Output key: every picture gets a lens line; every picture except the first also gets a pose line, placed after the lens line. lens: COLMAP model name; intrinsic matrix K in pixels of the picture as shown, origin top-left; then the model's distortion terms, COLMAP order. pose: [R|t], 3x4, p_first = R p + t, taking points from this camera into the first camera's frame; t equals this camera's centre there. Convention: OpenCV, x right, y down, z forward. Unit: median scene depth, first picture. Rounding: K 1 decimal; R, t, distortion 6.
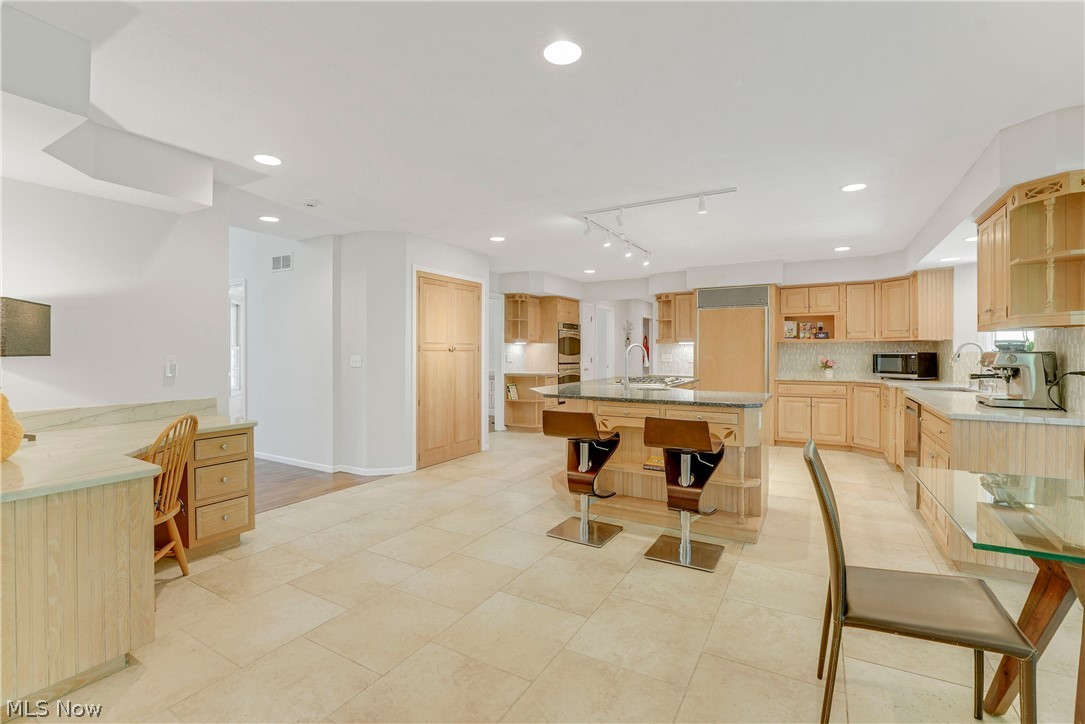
lens RADIAL K [[468.2, 0, 548.3], [0, 468.2, 359.3], [0, 0, 1]] dist [-0.001125, -0.000061]
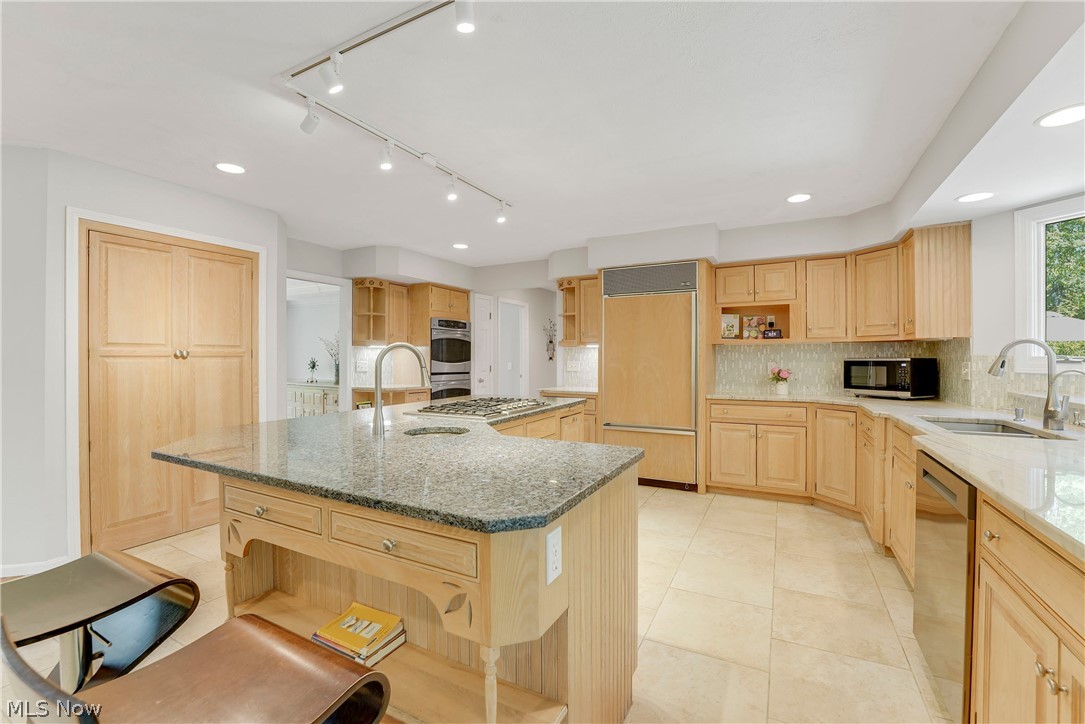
lens RADIAL K [[455.5, 0, 548.7], [0, 455.5, 365.3], [0, 0, 1]] dist [-0.011687, 0.000019]
pose [[0.999036, -0.002397, 0.043840, 0.222964], [0.002354, 0.999997, 0.001044, -0.005727], [-0.043843, -0.000939, 0.999038, 0.340685]]
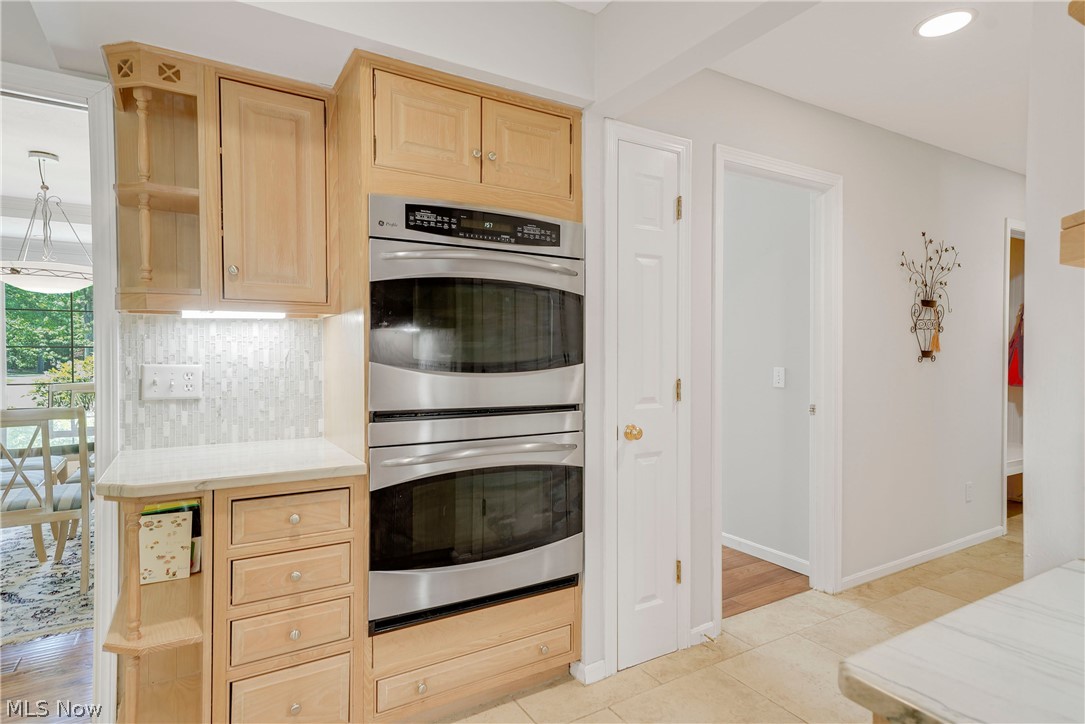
lens RADIAL K [[468.2, 0, 548.3], [0, 468.2, 359.3], [0, 0, 1]] dist [-0.001125, -0.000061]
pose [[0.828606, 0.000808, -0.559832, 0.237601], [-0.002701, 0.999993, -0.002556, -0.016975], [0.559826, 0.003630, 0.828602, 1.114471]]
